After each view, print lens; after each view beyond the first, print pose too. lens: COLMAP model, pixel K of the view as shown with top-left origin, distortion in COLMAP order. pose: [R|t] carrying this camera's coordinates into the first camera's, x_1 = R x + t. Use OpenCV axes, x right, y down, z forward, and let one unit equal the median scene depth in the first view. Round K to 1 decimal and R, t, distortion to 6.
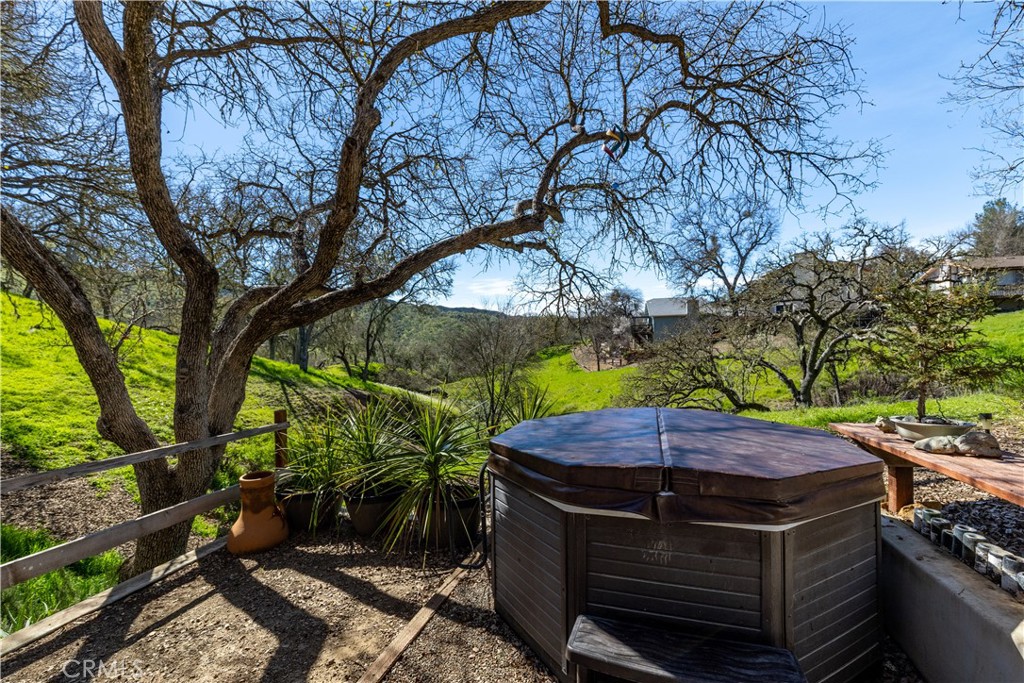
lens RADIAL K [[461.5, 0, 511.3], [0, 461.5, 345.7], [0, 0, 1]] dist [0.002320, -0.000316]
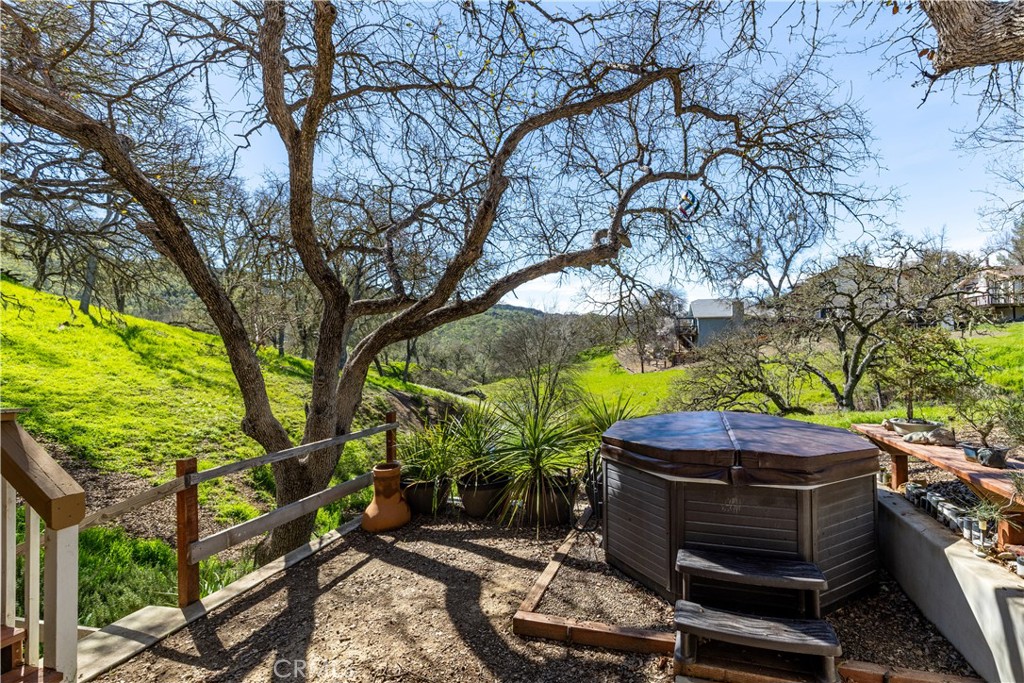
lens RADIAL K [[461.5, 0, 573.5], [0, 461.5, 334.1], [0, 0, 1]] dist [0.002320, -0.000316]
pose [[0.999498, 0.009419, 0.030243, -0.058117], [-0.008504, 0.999506, -0.030258, -0.016560], [-0.030513, 0.029986, 0.999084, -0.120015]]
